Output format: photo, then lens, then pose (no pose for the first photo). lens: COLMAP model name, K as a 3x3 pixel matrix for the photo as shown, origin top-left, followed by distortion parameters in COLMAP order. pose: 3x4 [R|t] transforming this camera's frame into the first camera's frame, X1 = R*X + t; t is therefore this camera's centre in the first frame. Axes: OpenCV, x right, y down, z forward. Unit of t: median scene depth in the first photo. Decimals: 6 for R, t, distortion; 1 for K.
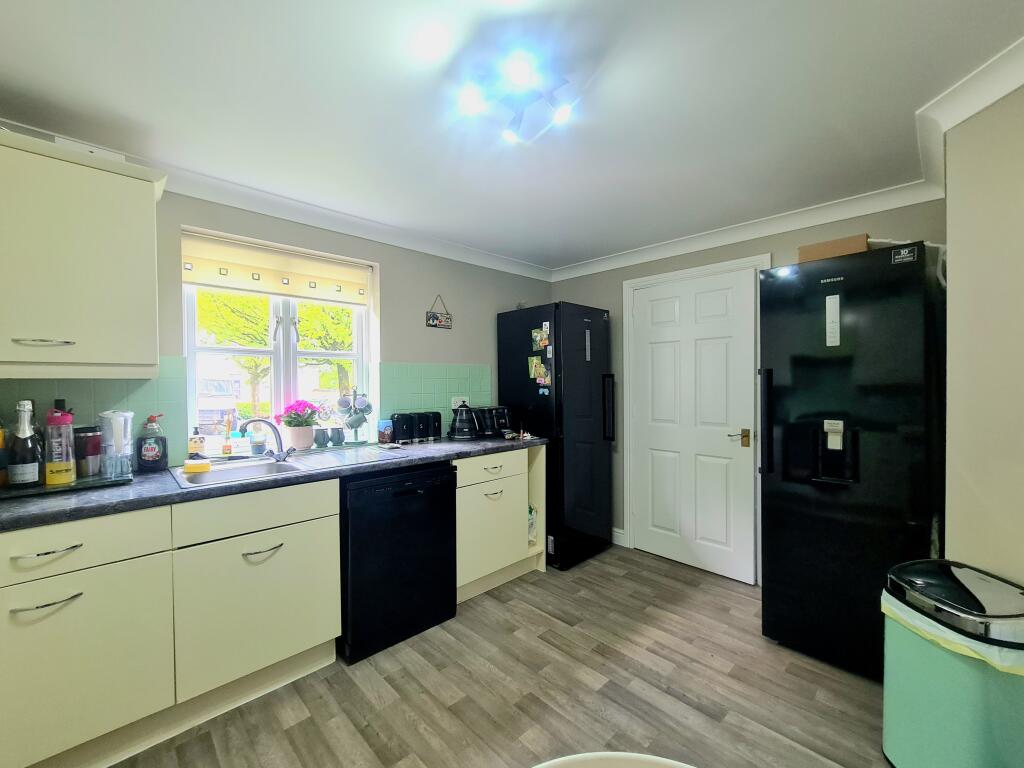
lens RADIAL K [[420.0, 0, 508.6], [0, 420.0, 385.9], [0, 0, 1]] dist [-0.012048, 0.000062]
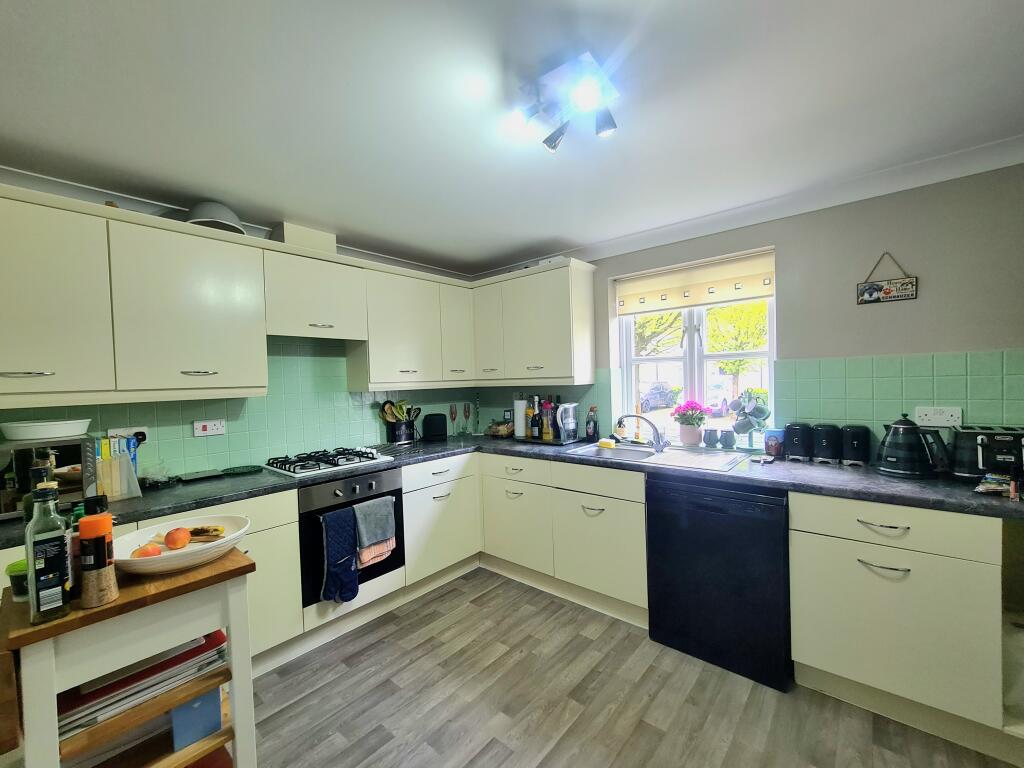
lens RADIAL K [[420.3, 0, 510.4], [0, 420.3, 387.2], [0, 0, 1]] dist [-0.009636, 0.000190]
pose [[0.089628, 0.023528, -0.995697, 0.607476], [0.021462, 0.999443, 0.025548, -0.043828], [0.995744, -0.023660, 0.089073, 0.464918]]
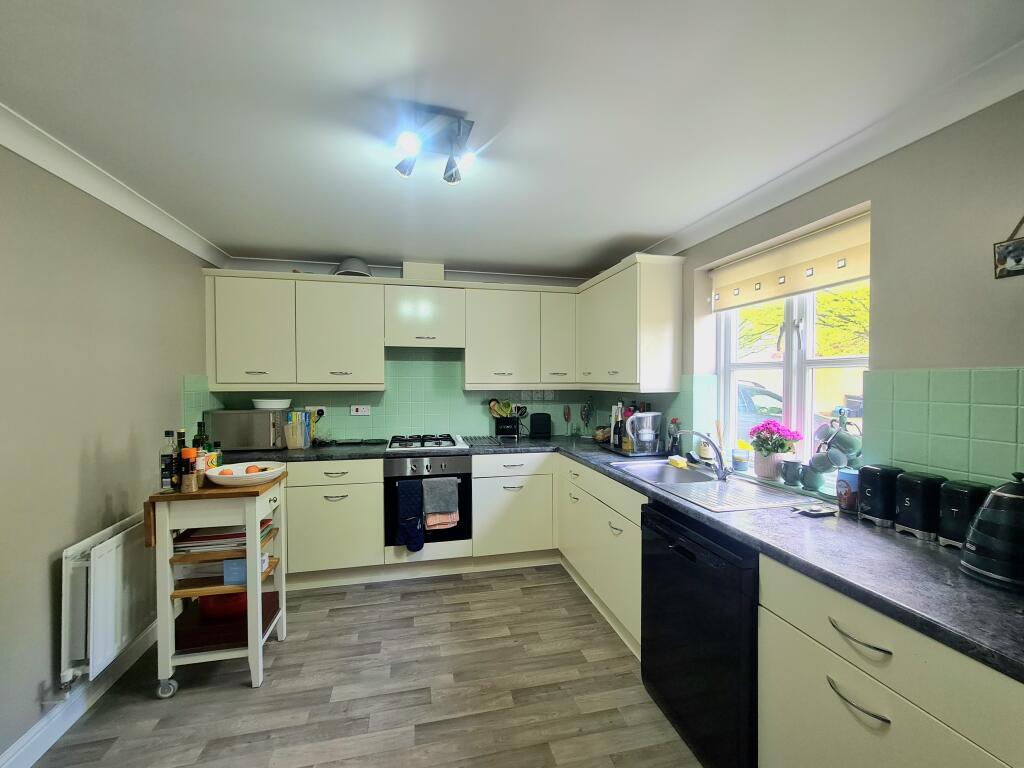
lens RADIAL K [[420.0, 0, 508.6], [0, 420.0, 385.9], [0, 0, 1]] dist [-0.012048, 0.000062]
pose [[-0.516402, 0.018031, -0.856156, 0.537989], [-0.003406, 0.999727, 0.023109, -0.058335], [0.856340, 0.014850, -0.516200, 1.062445]]
